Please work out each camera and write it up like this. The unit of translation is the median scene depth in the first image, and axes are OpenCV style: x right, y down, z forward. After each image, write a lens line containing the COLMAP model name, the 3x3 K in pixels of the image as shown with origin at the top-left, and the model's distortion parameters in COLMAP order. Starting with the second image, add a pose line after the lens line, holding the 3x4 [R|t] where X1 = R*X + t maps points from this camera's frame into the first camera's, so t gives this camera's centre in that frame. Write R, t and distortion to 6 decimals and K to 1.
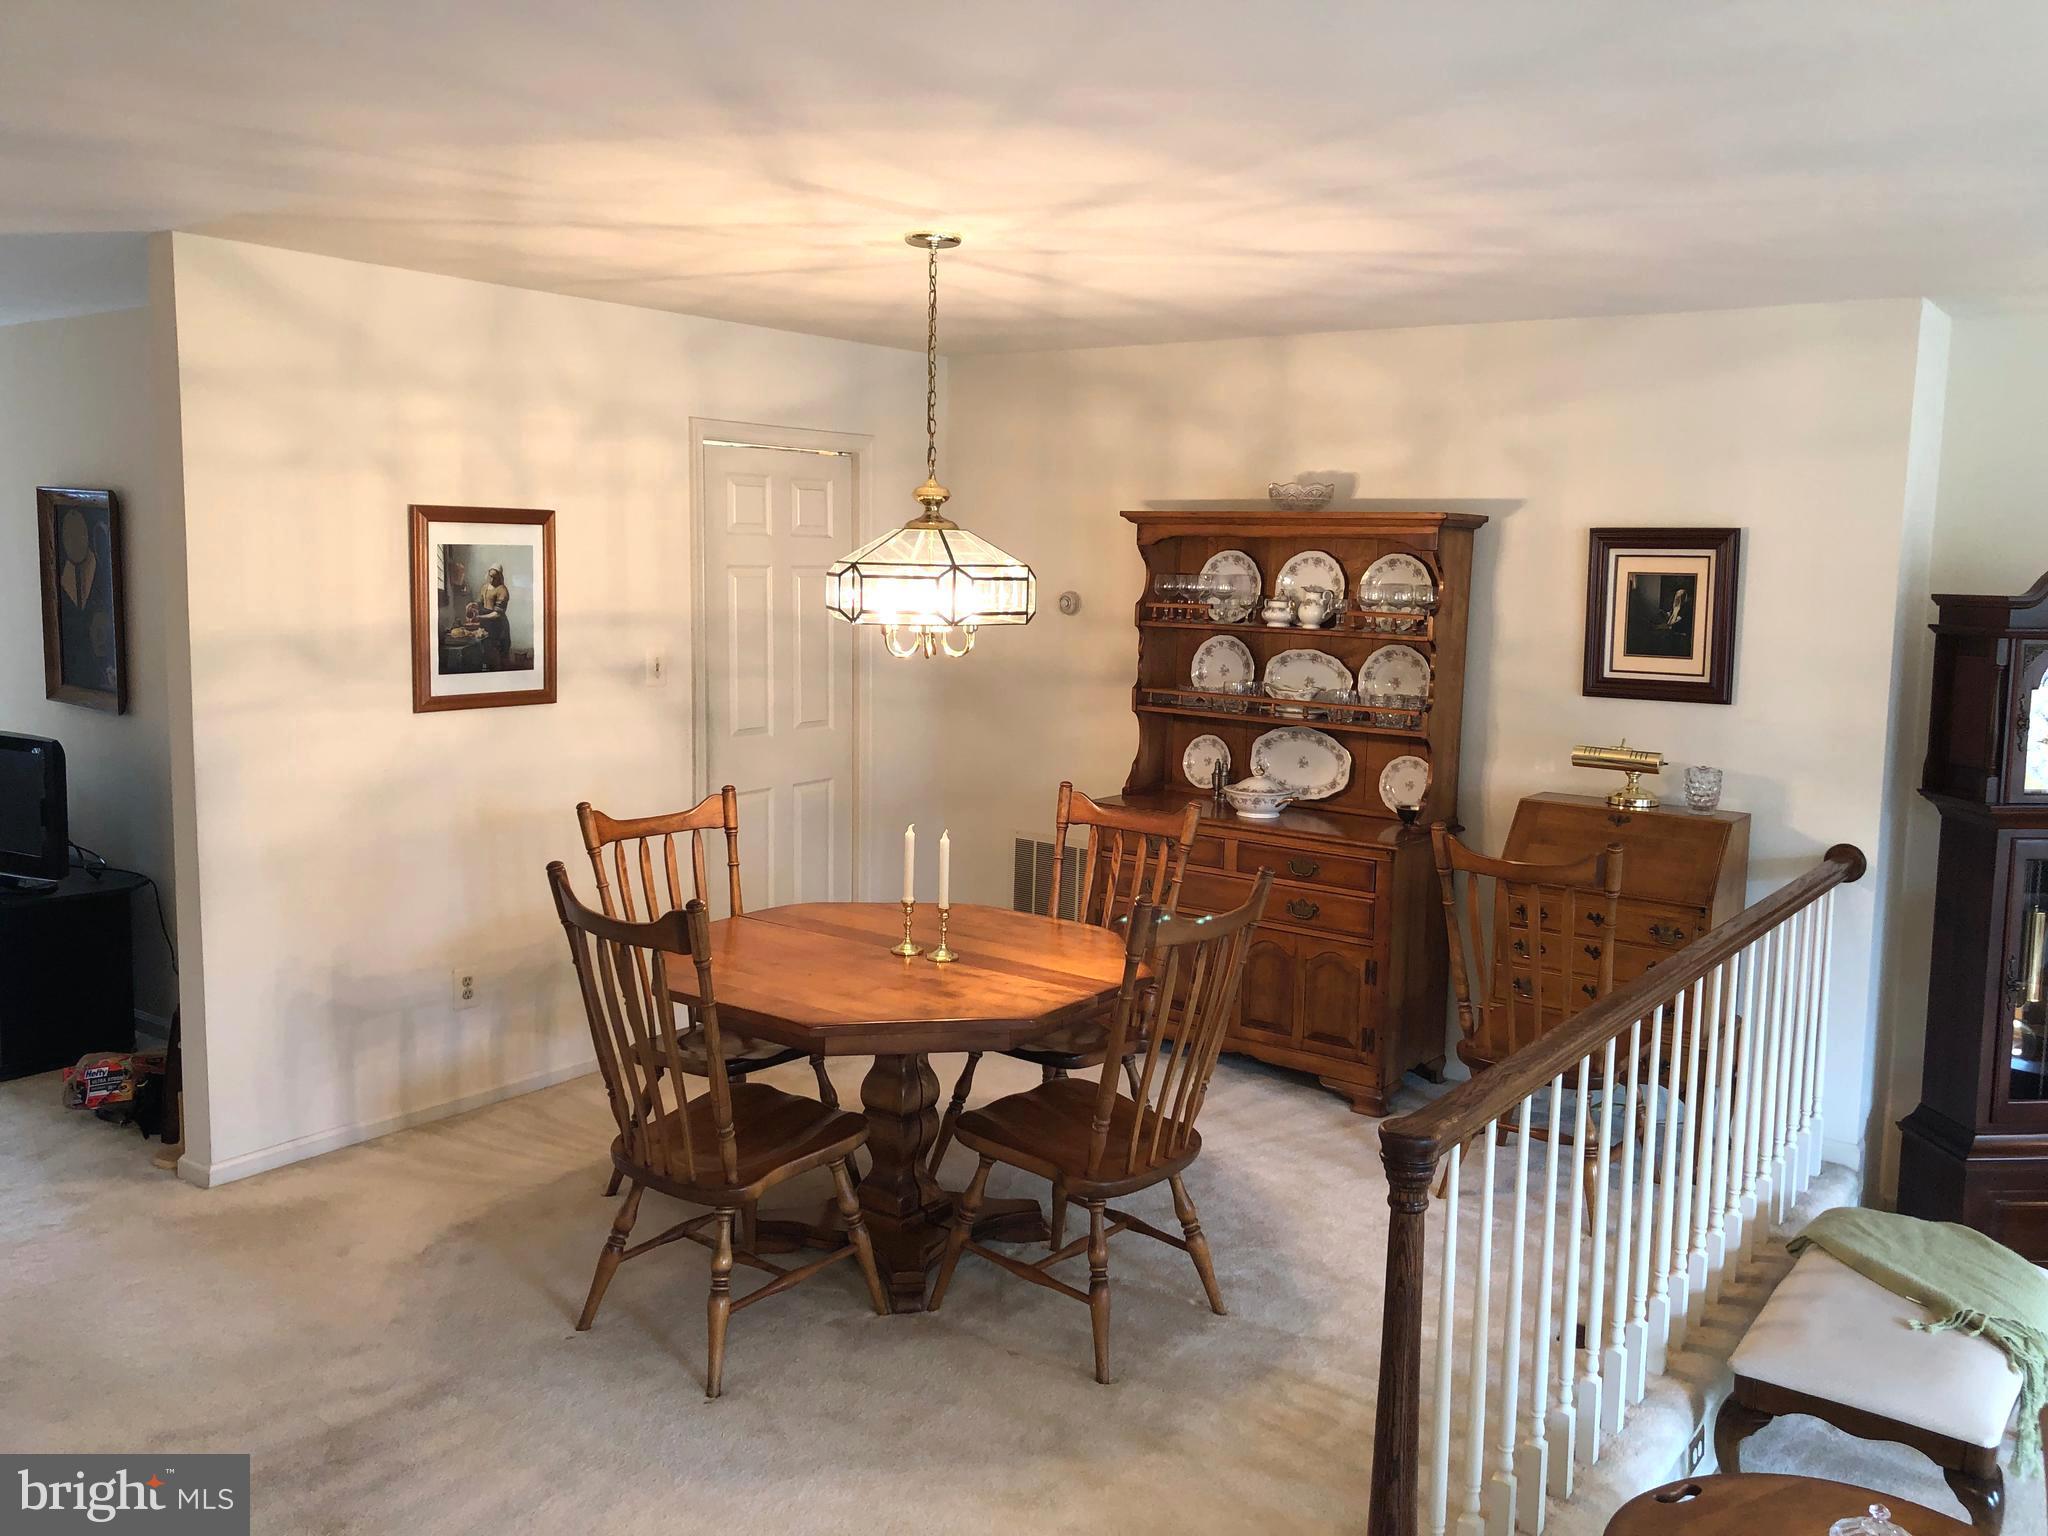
lens RADIAL K [[1681.0, 0, 1033.3], [0, 1681.0, 758.2], [0, 0, 1]] dist [0.029349, -0.011374]
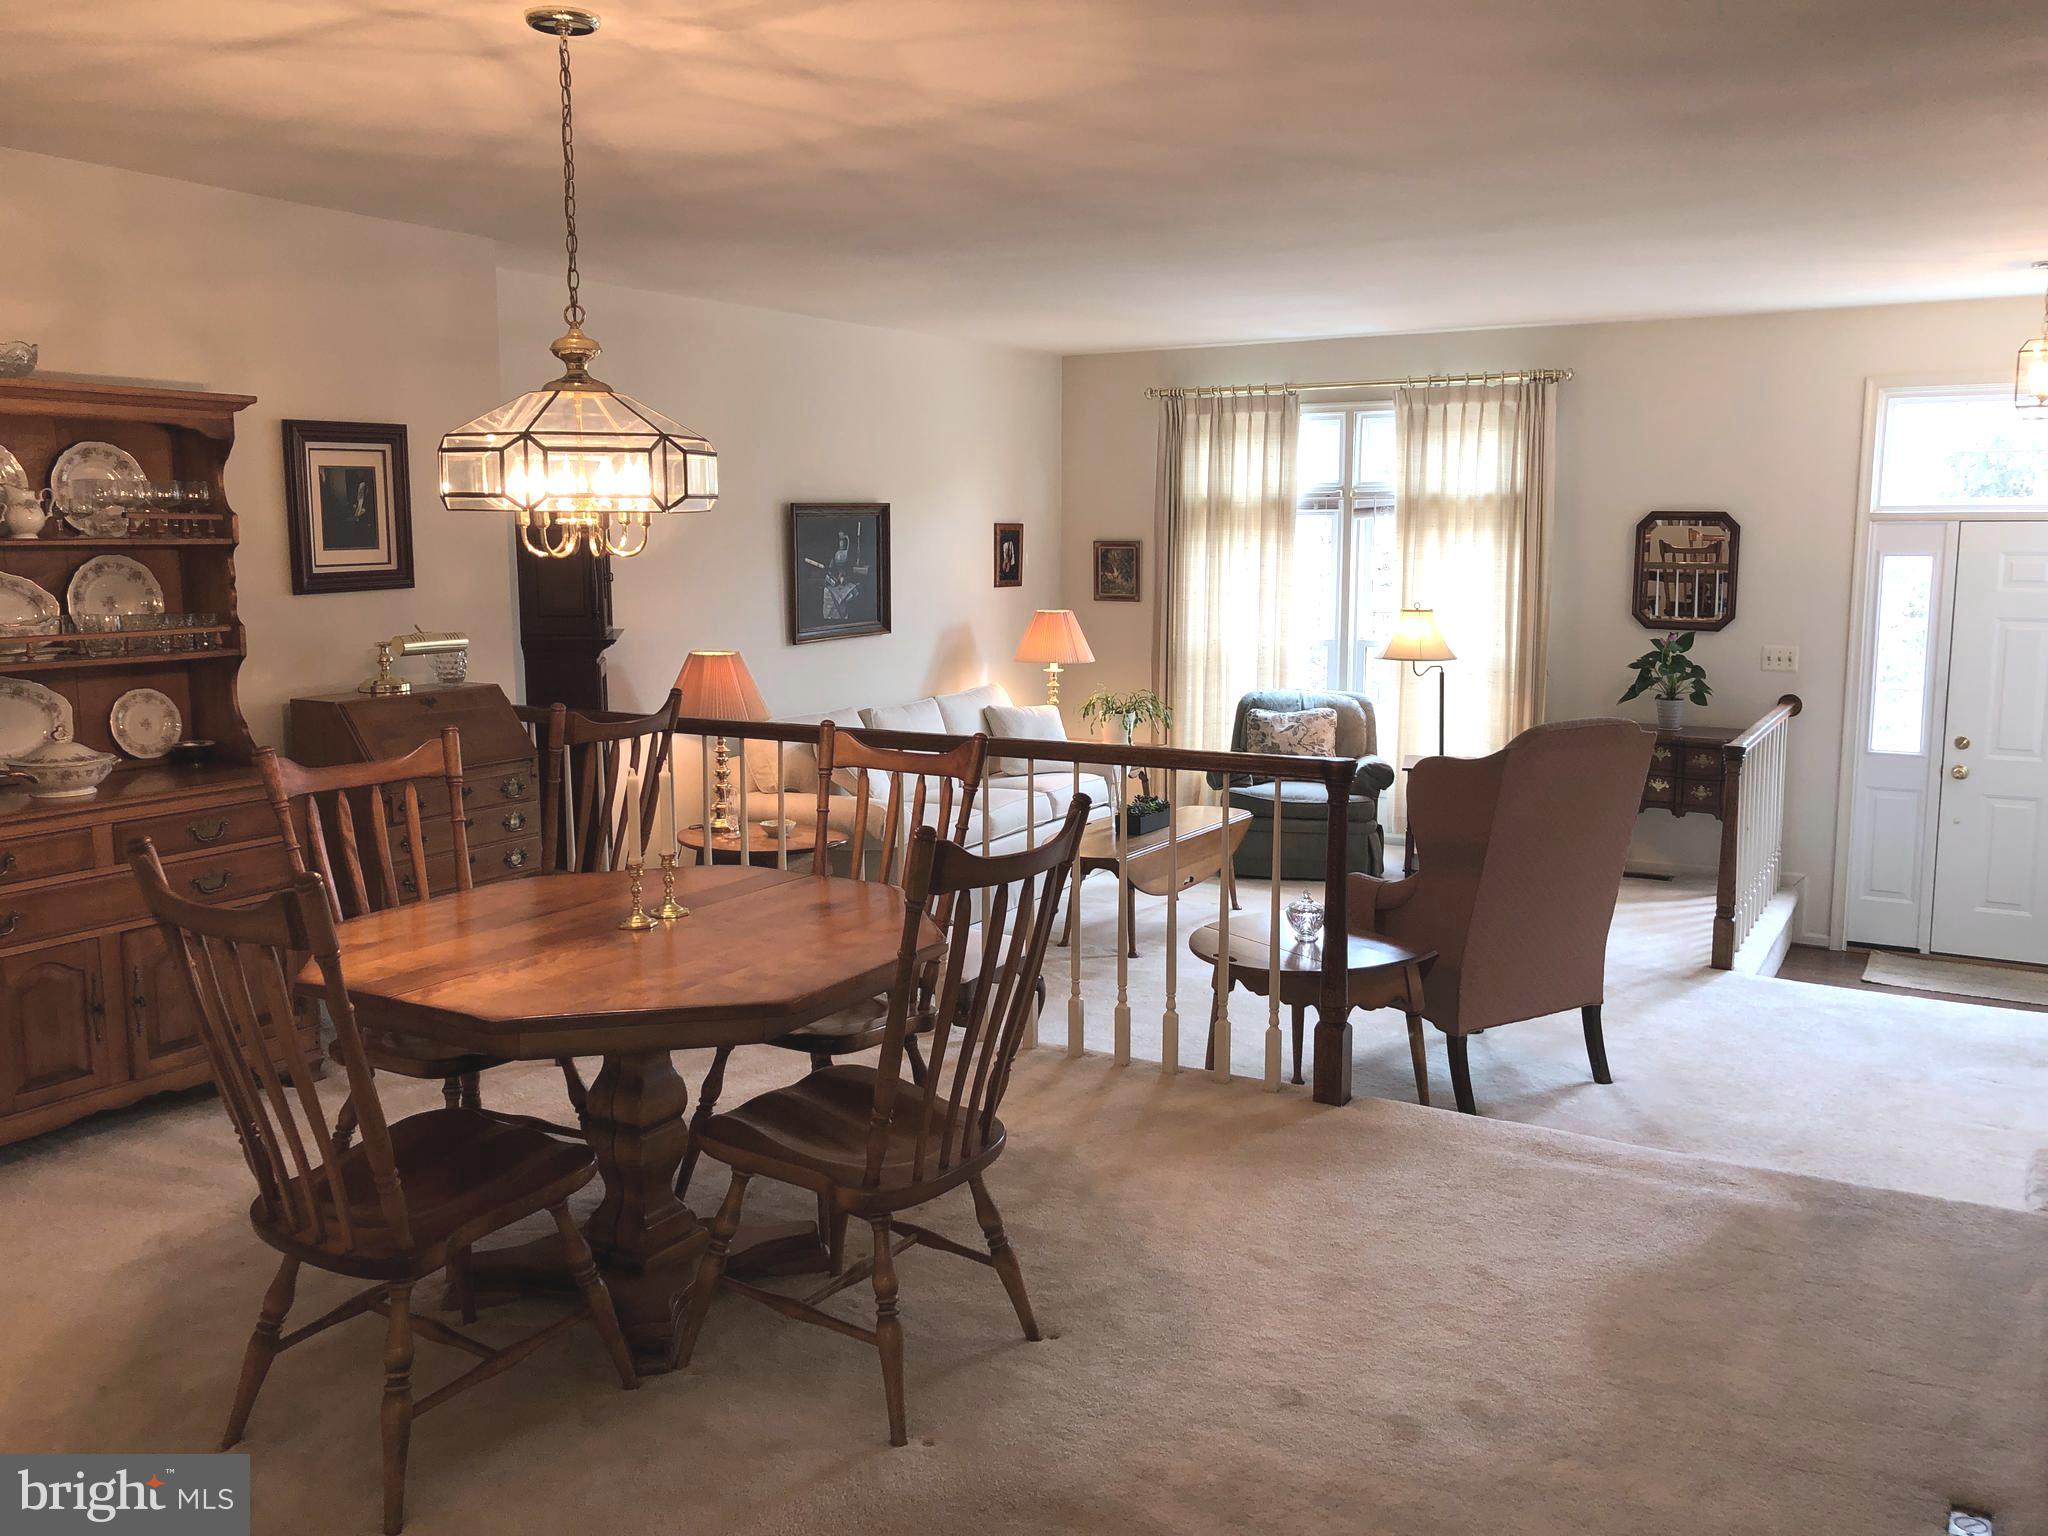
lens RADIAL K [[1681.0, 0, 1032.5], [0, 1681.0, 767.5], [0, 0, 1]] dist [0.029349, -0.011374]
pose [[-0.131475, -0.165964, 0.977328, -0.716974], [0.126121, 0.975074, 0.182548, -0.066061], [-0.983264, 0.147262, -0.107267, 0.725605]]
